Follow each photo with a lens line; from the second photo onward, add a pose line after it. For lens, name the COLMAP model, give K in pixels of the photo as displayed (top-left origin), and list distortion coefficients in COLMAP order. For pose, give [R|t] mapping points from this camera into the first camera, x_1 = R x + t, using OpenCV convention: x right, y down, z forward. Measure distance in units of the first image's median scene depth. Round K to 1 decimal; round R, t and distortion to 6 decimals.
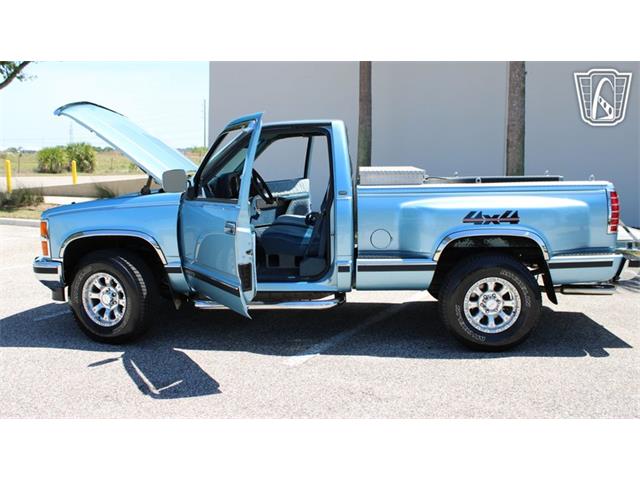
lens RADIAL K [[736.9, 0, 320.8], [0, 736.9, 223.3], [0, 0, 1]] dist [-0.090625, 0.060852]
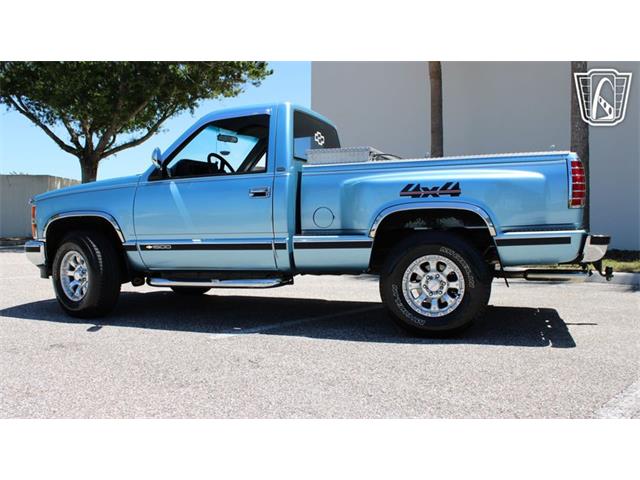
lens RADIAL K [[649.0, 0, 320.0], [0, 649.0, 240.0], [0, 0, 1]] dist [-0.096828, 0.025311]
pose [[0.968288, 0.000002, -0.249838, 0.297549], [-0.015837, 0.997989, -0.061372, 0.105886], [0.249336, 0.063383, 0.966341, 0.178502]]
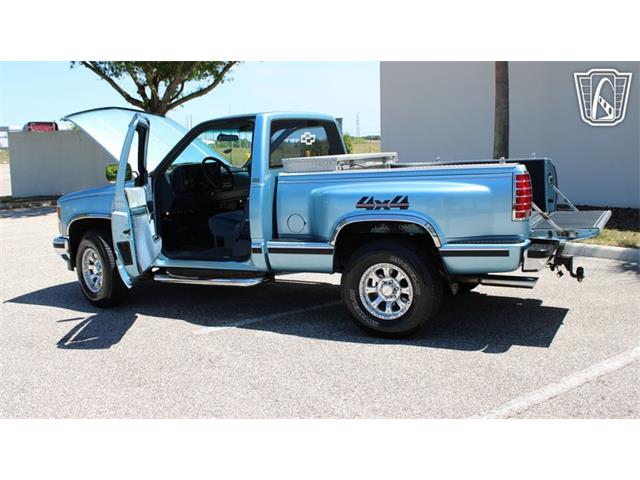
lens RADIAL K [[733.8, 0, 299.9], [0, 733.8, 240.2], [0, 0, 1]] dist [-0.057433, -0.005403]
pose [[0.900020, 0.021991, -0.435294, 0.557443], [-0.004842, 0.999169, 0.040466, 0.002950], [0.435822, -0.034312, 0.899379, 0.057371]]
